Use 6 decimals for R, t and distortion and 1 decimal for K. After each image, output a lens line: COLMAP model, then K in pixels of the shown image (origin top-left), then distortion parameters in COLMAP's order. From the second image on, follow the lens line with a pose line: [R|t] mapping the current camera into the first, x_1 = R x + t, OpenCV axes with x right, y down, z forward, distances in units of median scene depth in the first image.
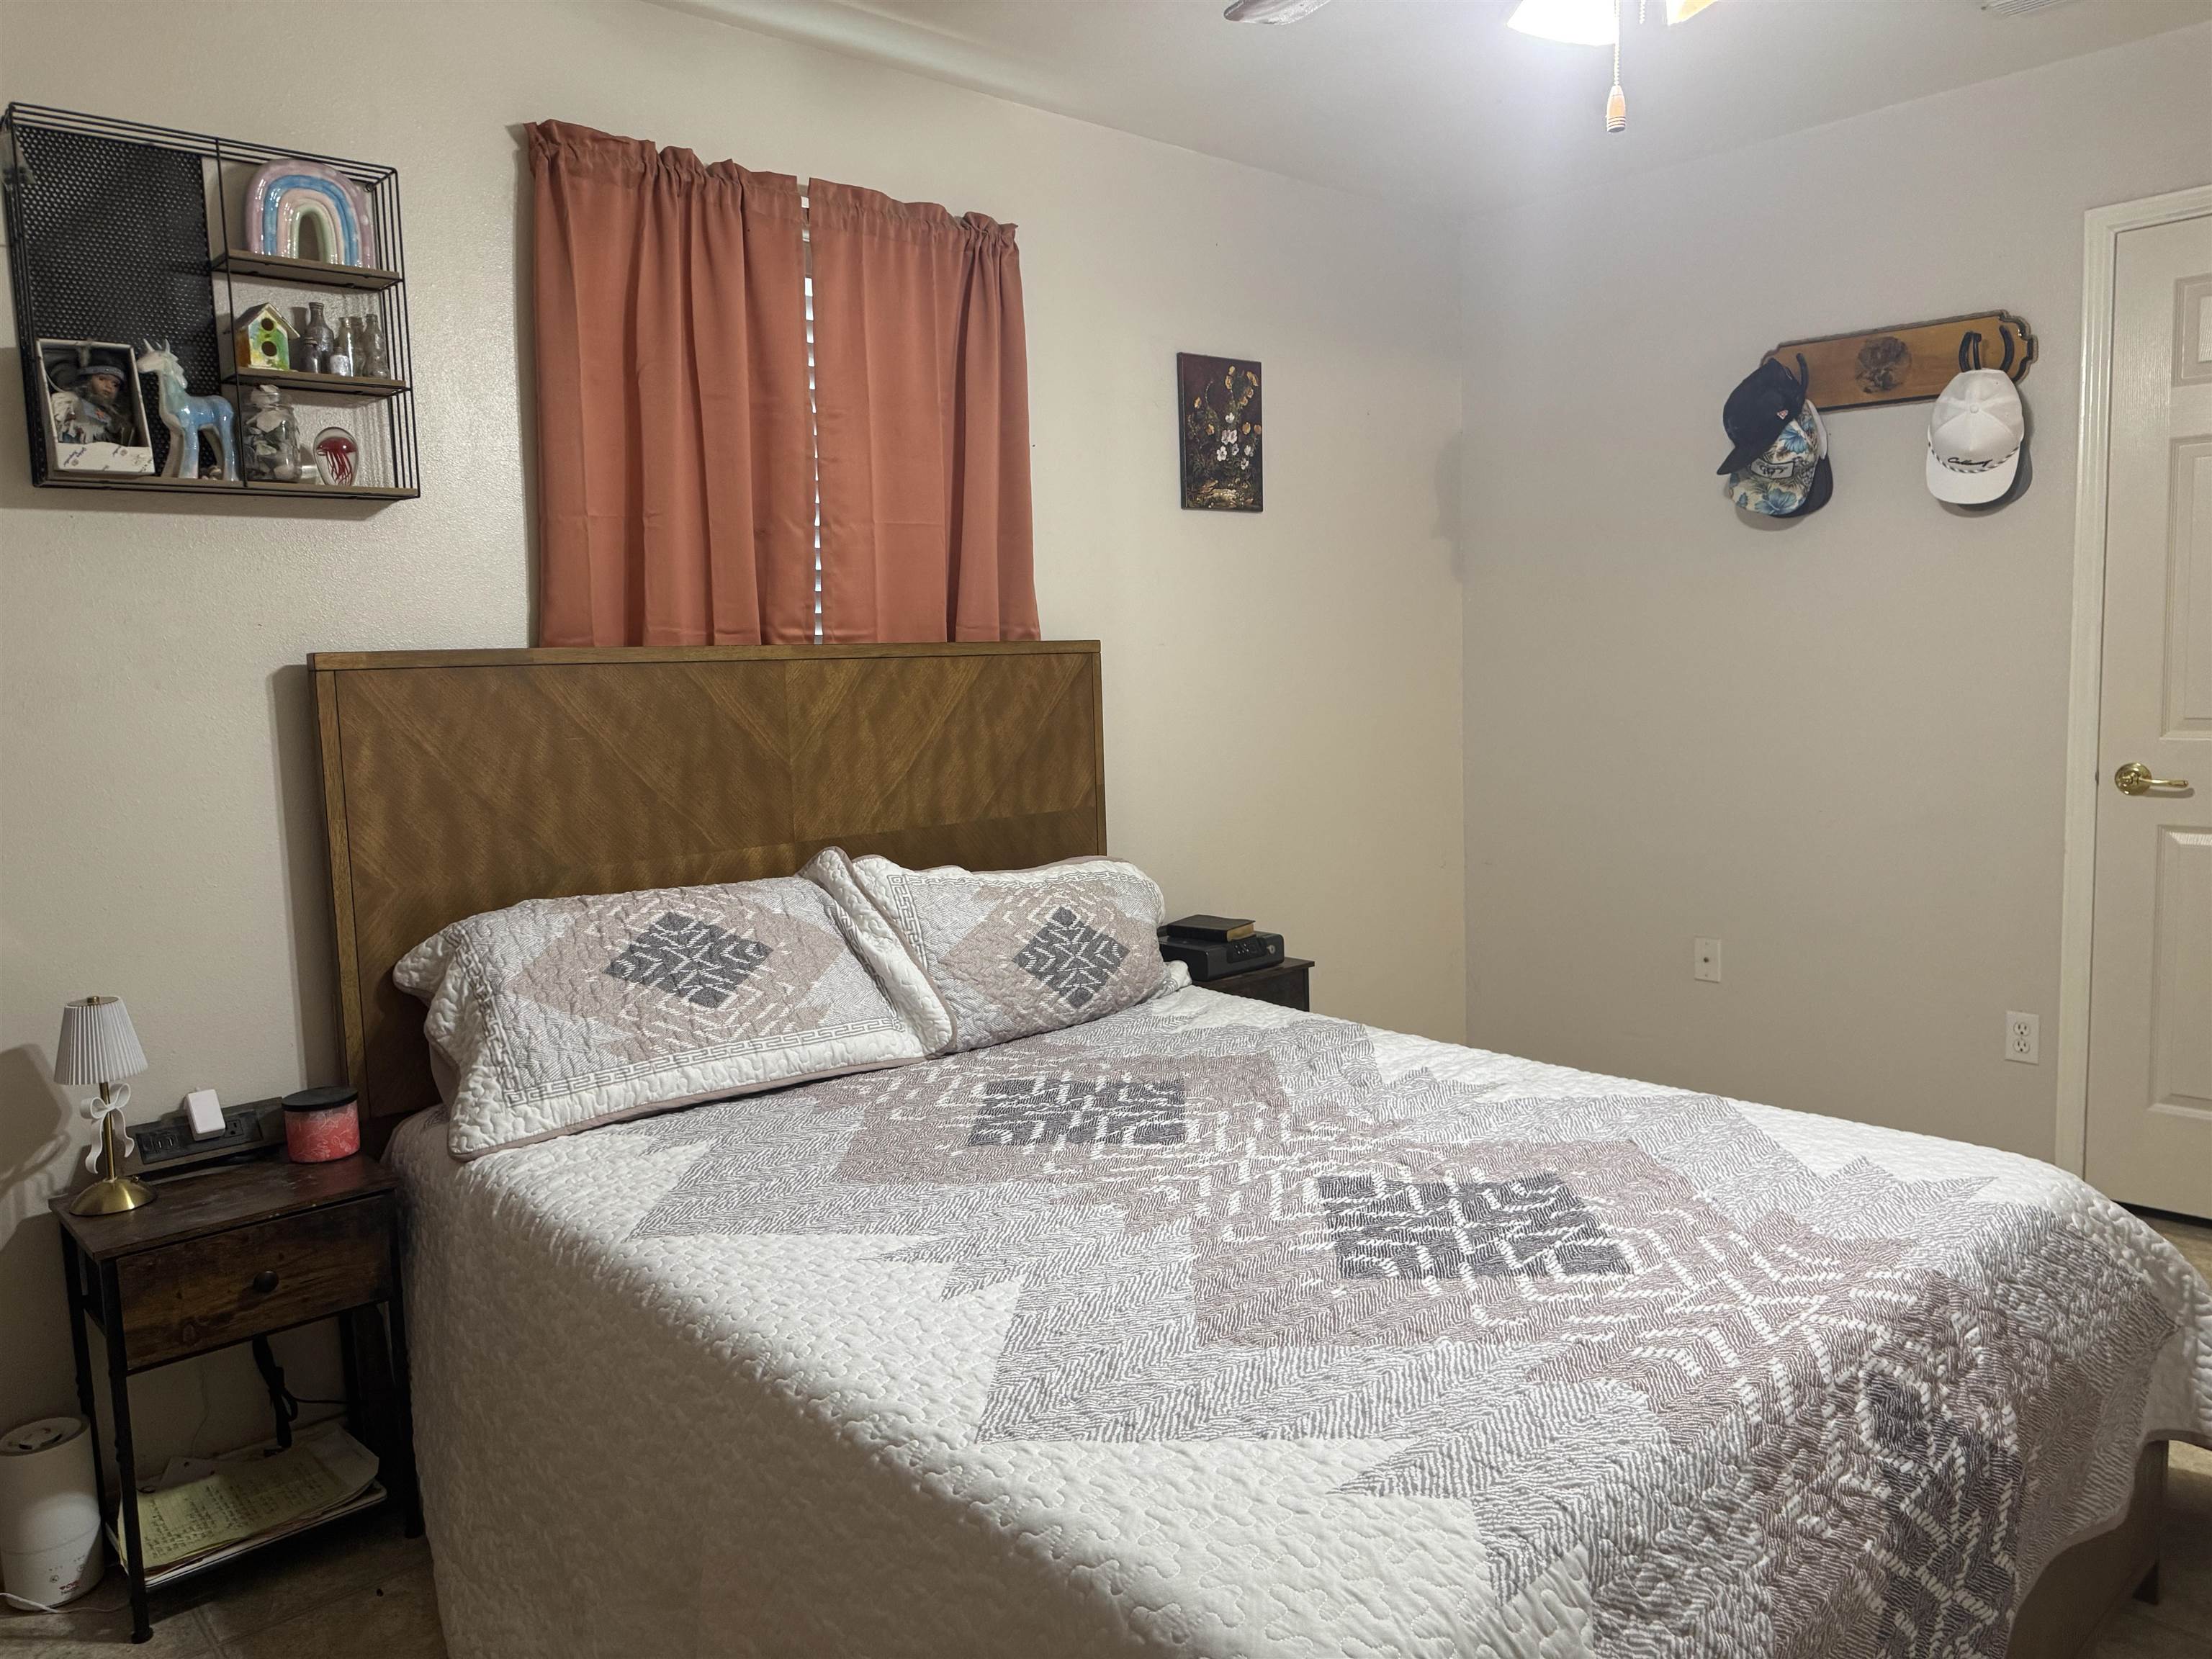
lens RADIAL K [[1547.1, 0, 1105.2], [0, 1547.1, 837.1], [0, 0, 1]] dist [0.024465, -0.009293]
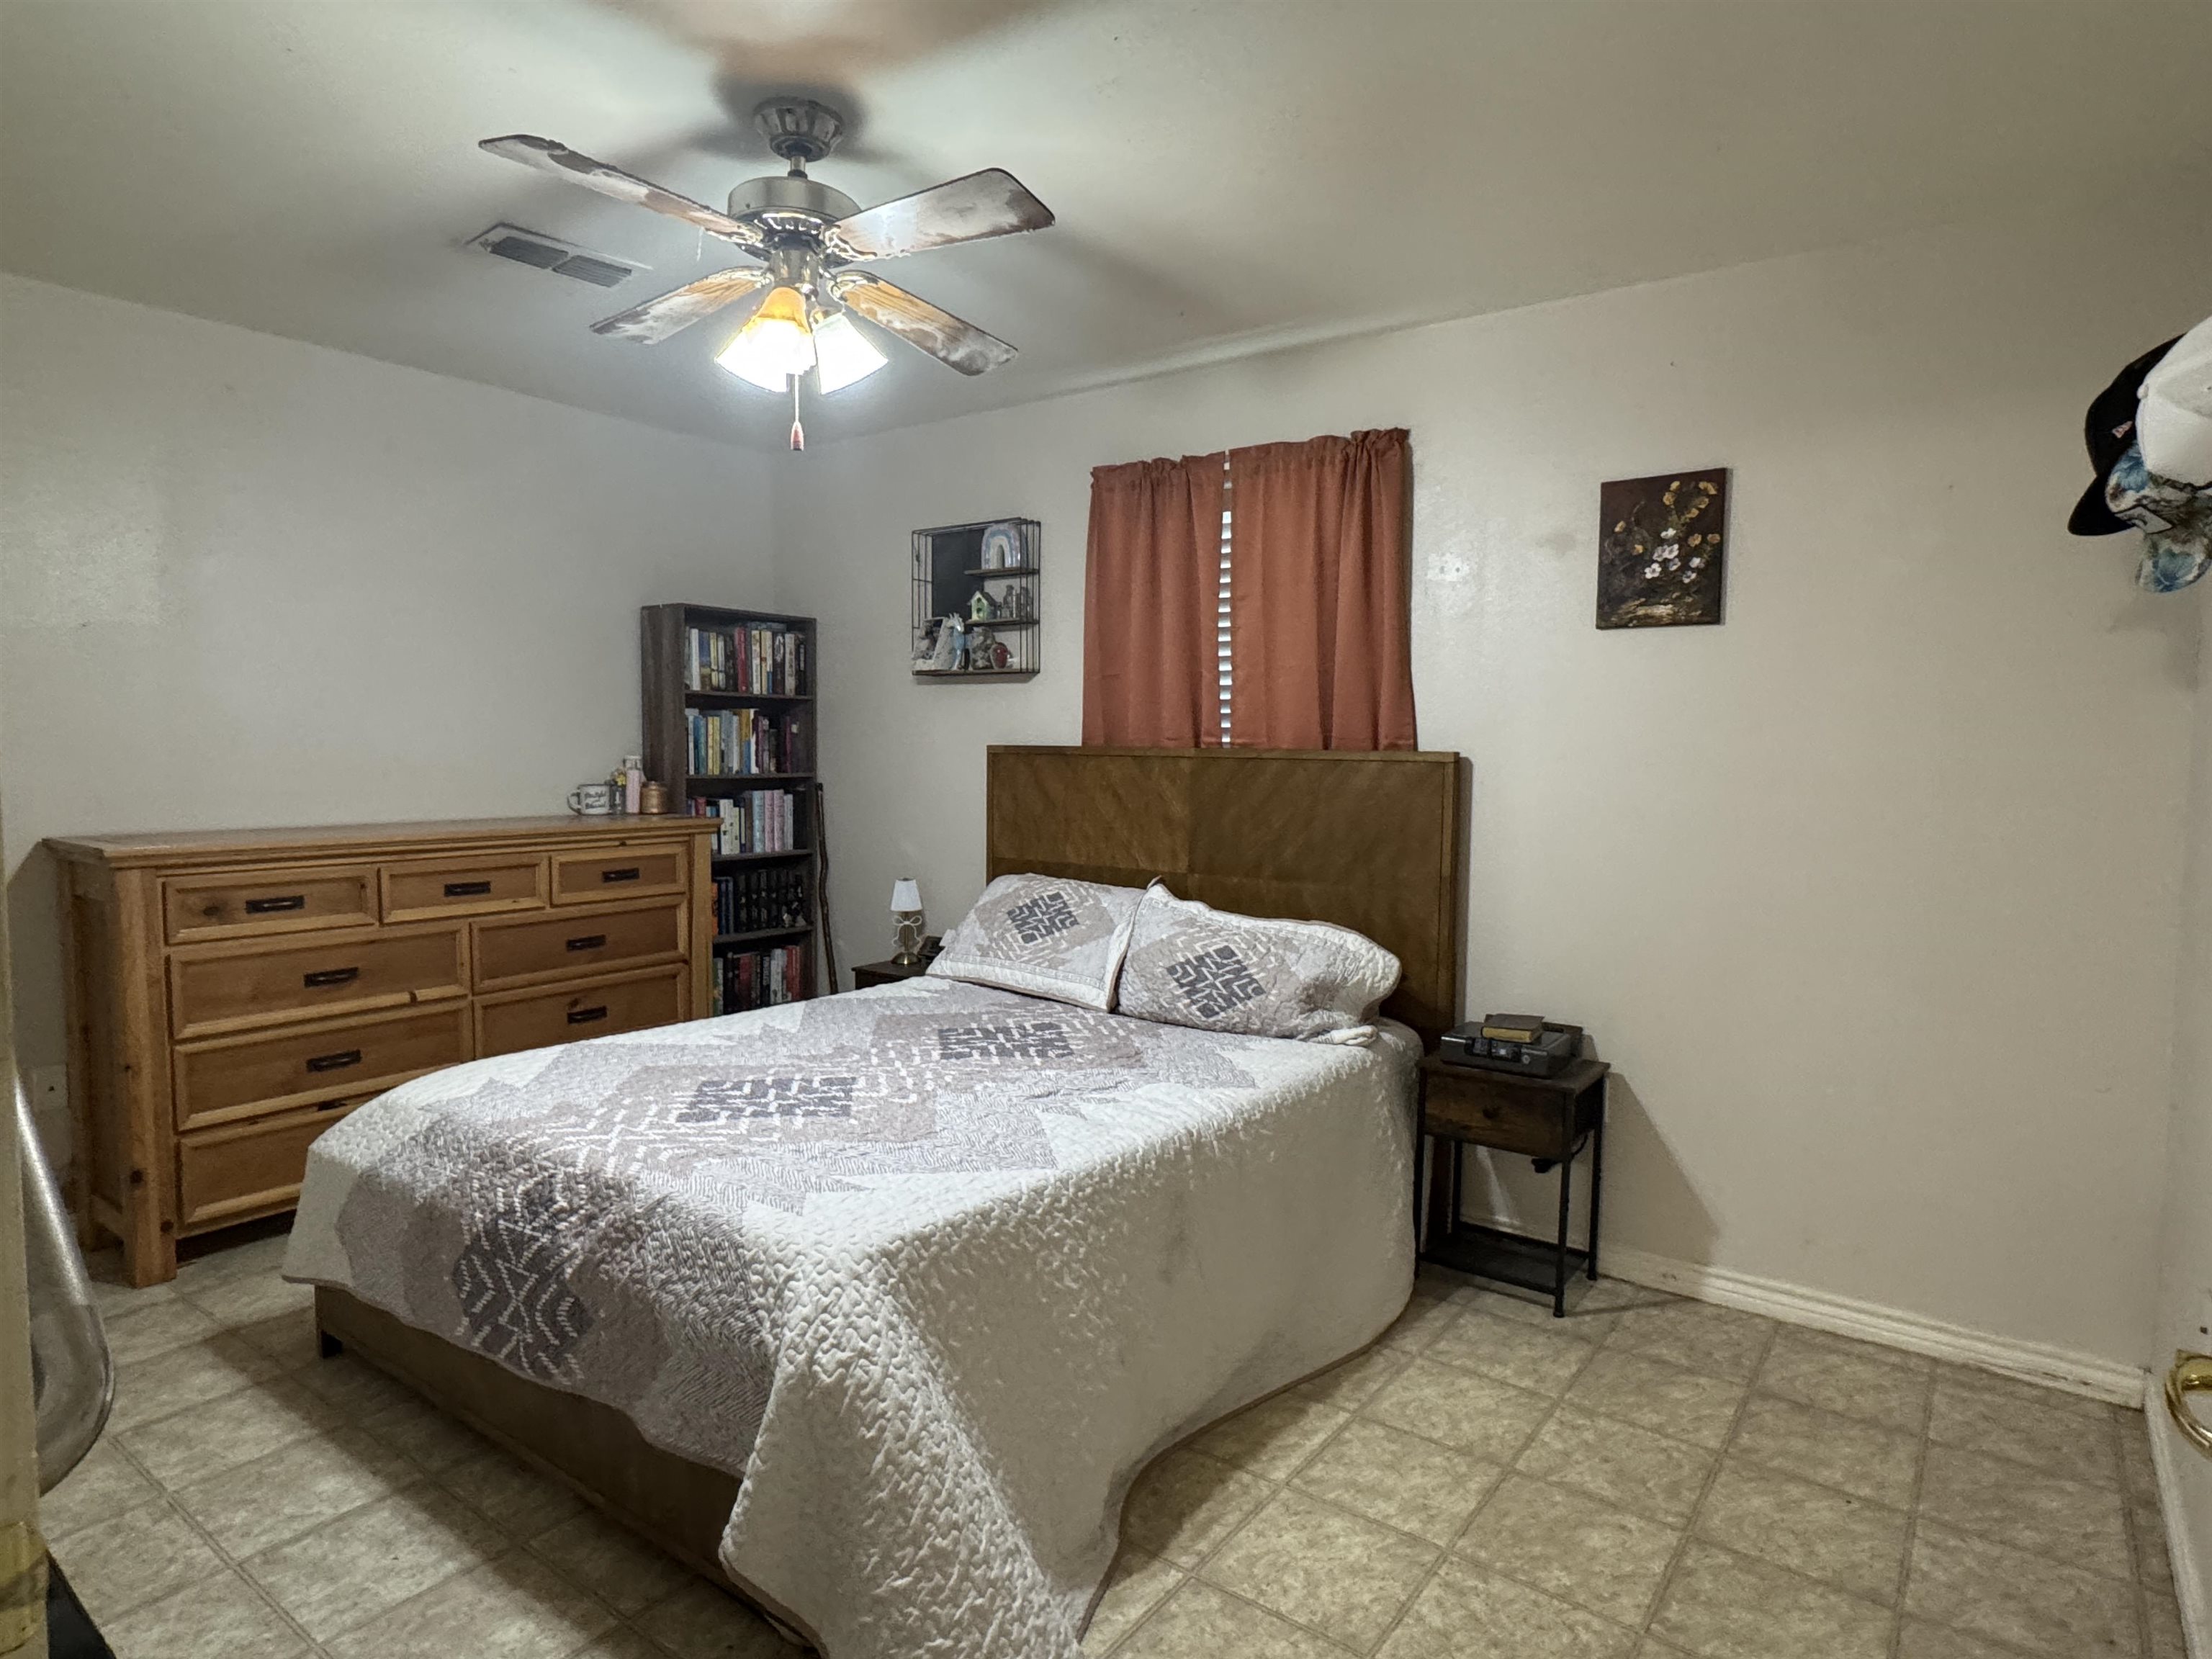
lens RADIAL K [[1240.3, 0, 1104.2], [0, 1240.3, 825.3], [0, 0, 1]] dist [-0.034796, -0.002291]
pose [[0.200333, 0.097045, -0.974910, 0.969029], [-0.131341, 0.988760, 0.071434, -0.118681], [0.970884, 0.113735, 0.210828, 0.628779]]
